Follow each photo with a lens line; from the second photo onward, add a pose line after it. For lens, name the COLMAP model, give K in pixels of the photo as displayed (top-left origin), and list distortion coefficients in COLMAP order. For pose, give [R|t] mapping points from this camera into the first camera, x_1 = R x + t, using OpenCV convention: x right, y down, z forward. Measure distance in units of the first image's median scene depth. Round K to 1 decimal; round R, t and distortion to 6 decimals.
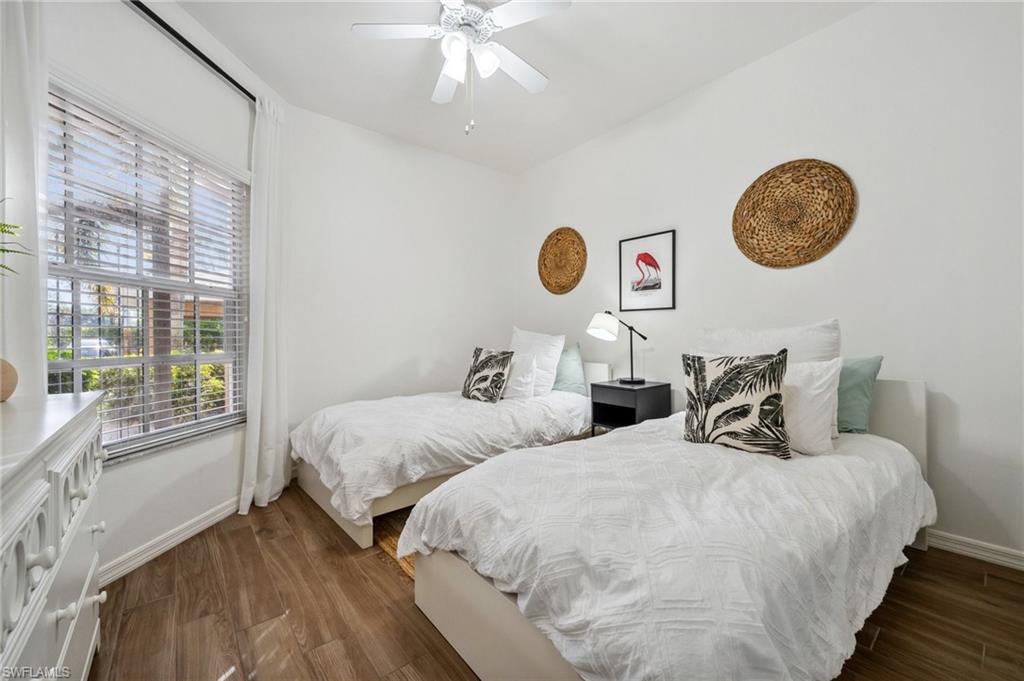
lens RADIAL K [[408.3, 0, 512.1], [0, 408.3, 339.4], [0, 0, 1]] dist [-0.001451, 0.000452]
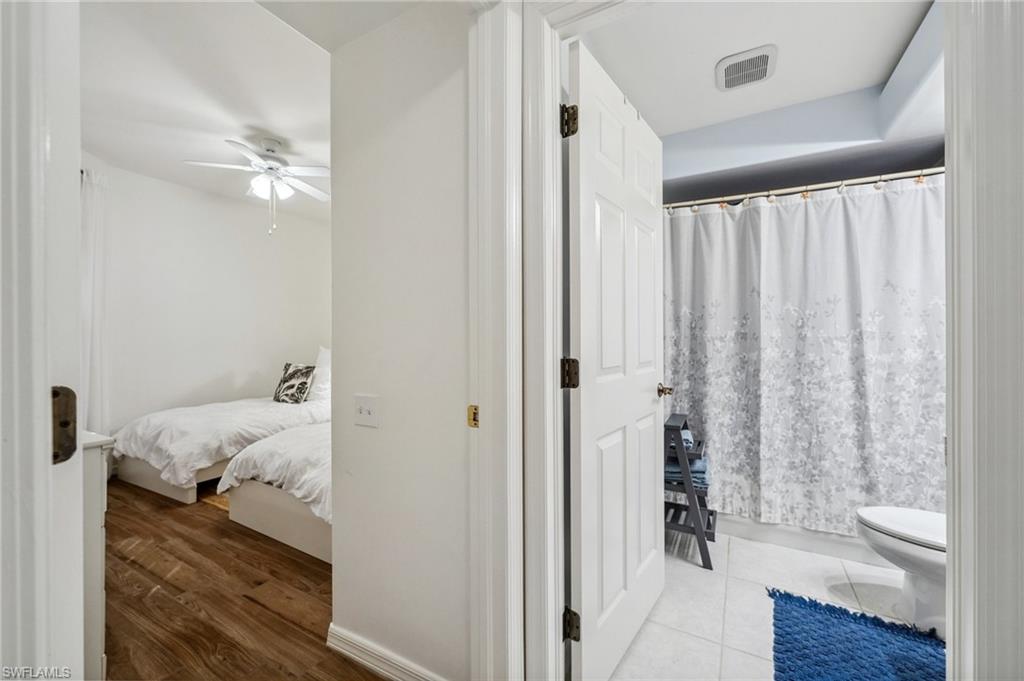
lens RADIAL K [[408.3, 0, 511.3], [0, 408.3, 338.7], [0, 0, 1]] dist [-0.001451, 0.000452]
pose [[0.934937, 0.005250, 0.354776, 0.173270], [-0.002502, 0.999963, -0.008206, -0.070301], [-0.354806, 0.006785, 0.934915, -0.690067]]
